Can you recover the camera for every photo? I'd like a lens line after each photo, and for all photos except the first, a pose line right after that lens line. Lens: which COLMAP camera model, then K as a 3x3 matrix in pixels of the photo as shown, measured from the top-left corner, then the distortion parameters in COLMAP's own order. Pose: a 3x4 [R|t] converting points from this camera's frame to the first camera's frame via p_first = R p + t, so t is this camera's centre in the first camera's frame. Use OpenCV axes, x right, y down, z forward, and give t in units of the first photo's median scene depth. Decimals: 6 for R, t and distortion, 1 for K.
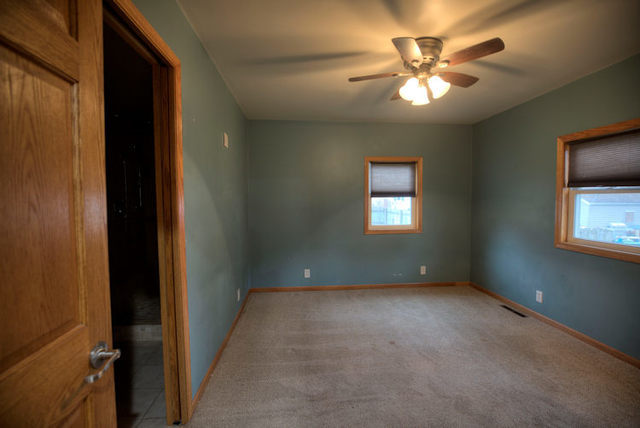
lens RADIAL K [[288.3, 0, 319.7], [0, 288.3, 215.5], [0, 0, 1]] dist [-0.031595, 0.003923]
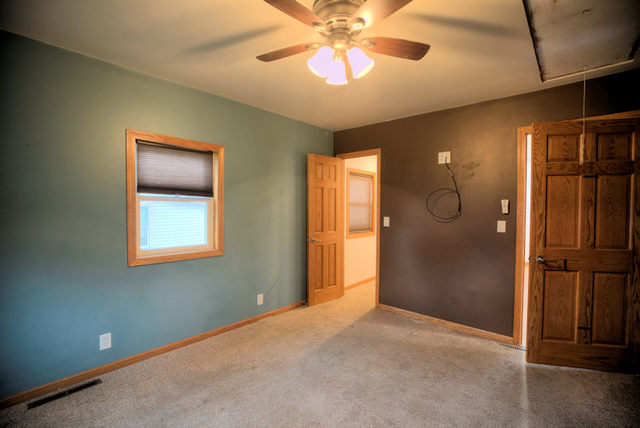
lens RADIAL K [[288.3, 0, 319.4], [0, 288.3, 214.3], [0, 0, 1]] dist [-0.031595, 0.003923]
pose [[-0.680553, -0.014964, 0.732546, -0.123853], [0.030439, 0.998351, 0.048672, -0.060581], [-0.732066, 0.055422, -0.678975, 1.188050]]
